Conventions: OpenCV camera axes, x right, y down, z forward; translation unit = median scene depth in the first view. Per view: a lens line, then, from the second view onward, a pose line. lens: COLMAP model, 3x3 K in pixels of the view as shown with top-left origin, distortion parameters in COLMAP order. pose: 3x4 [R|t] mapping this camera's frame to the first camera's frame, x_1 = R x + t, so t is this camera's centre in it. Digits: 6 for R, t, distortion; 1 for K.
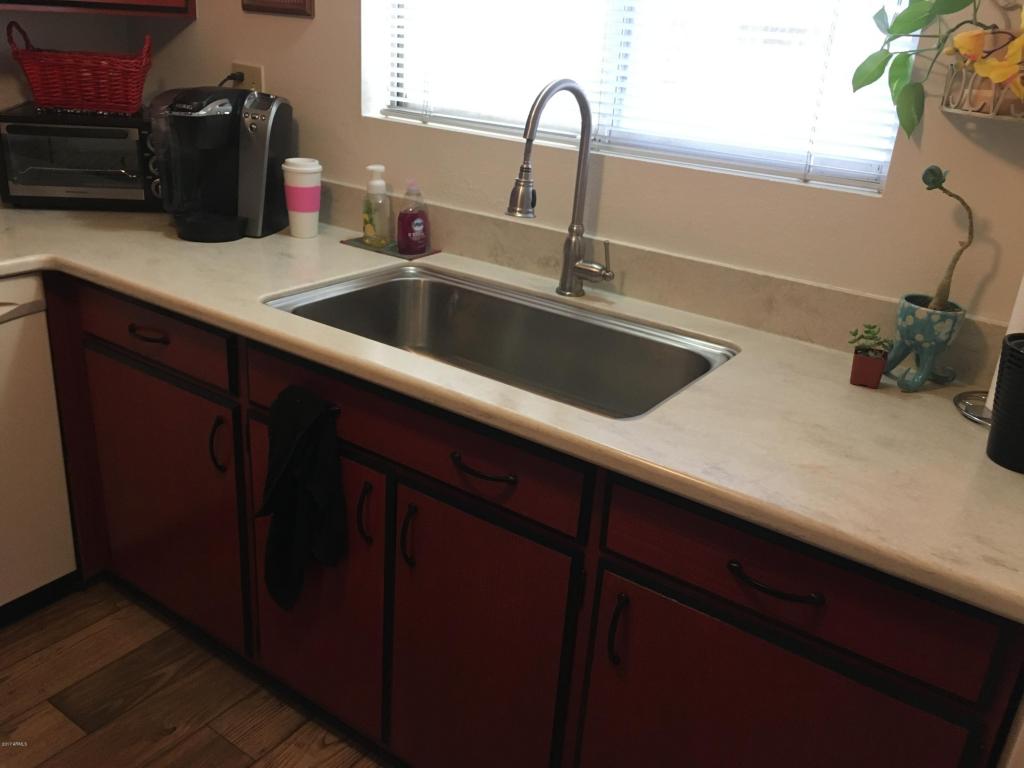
lens RADIAL K [[875.5, 0, 507.8], [0, 875.5, 377.5], [0, 0, 1]] dist [0.070456, -0.086558]
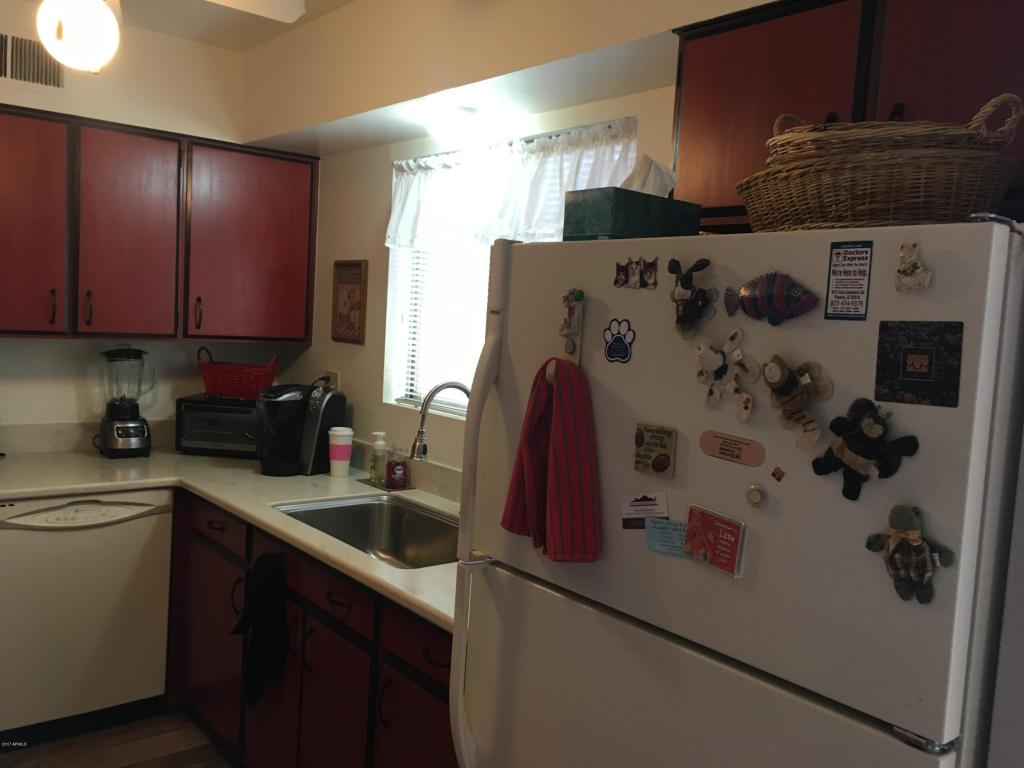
lens RADIAL K [[875.5, 0, 517.7], [0, 875.5, 385.6], [0, 0, 1]] dist [0.070456, -0.086558]
pose [[0.964700, 0.013951, -0.262983, 0.489907], [-0.096226, 0.948220, -0.302686, 0.127719], [0.245143, 0.317307, 0.916090, -0.391340]]
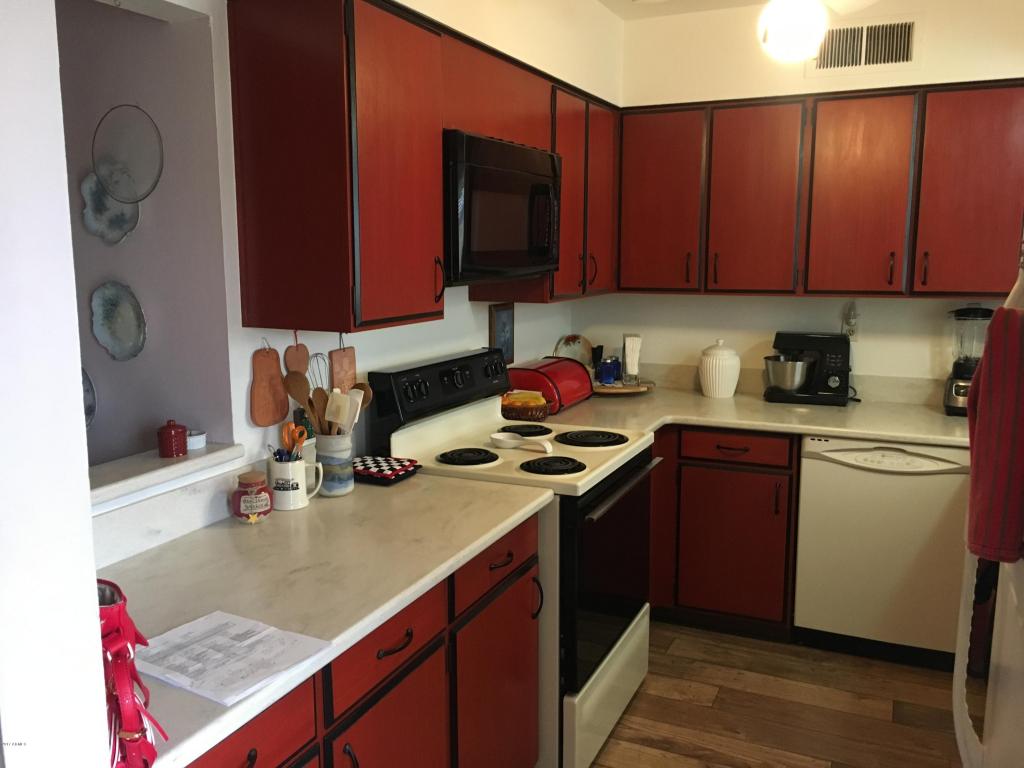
lens RADIAL K [[875.5, 0, 514.2], [0, 875.5, 385.3], [0, 0, 1]] dist [0.070456, -0.086558]
pose [[0.186128, 0.089336, -0.978456, 0.820028], [-0.358885, 0.933228, 0.016937, 0.046136], [0.914636, 0.348001, 0.205761, -0.149829]]
